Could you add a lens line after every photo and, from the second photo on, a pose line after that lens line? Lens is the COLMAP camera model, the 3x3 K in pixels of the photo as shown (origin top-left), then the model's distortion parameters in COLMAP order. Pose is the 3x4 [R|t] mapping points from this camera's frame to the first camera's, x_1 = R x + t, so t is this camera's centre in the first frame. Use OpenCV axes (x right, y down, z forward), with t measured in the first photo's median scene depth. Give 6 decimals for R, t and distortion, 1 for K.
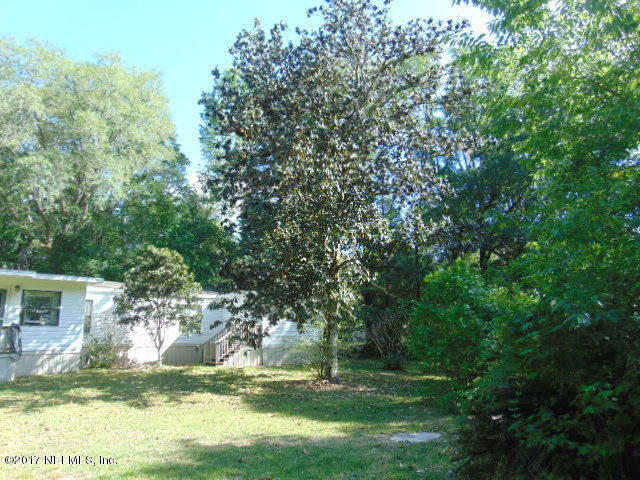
lens RADIAL K [[474.5, 0, 318.5], [0, 474.5, 234.9], [0, 0, 1]] dist [-0.044426, 0.077488]
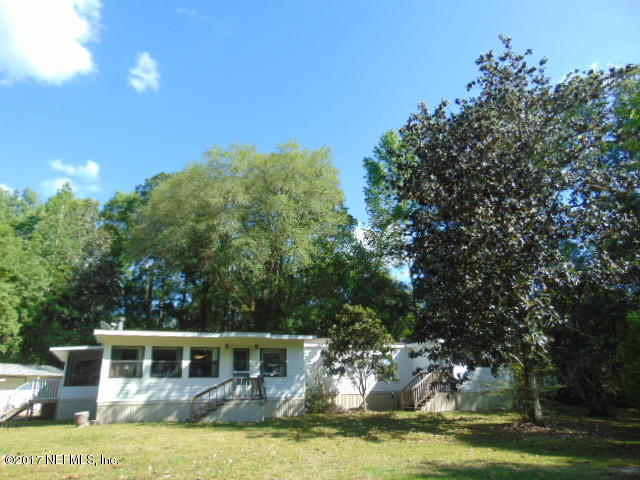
lens RADIAL K [[474.5, 0, 318.5], [0, 474.5, 234.9], [0, 0, 1]] dist [-0.044426, 0.077488]
pose [[0.941120, -0.121727, -0.315399, -0.040092], [0.089773, 0.989418, -0.113987, -0.021344], [0.325937, 0.078961, 0.942088, -0.141508]]
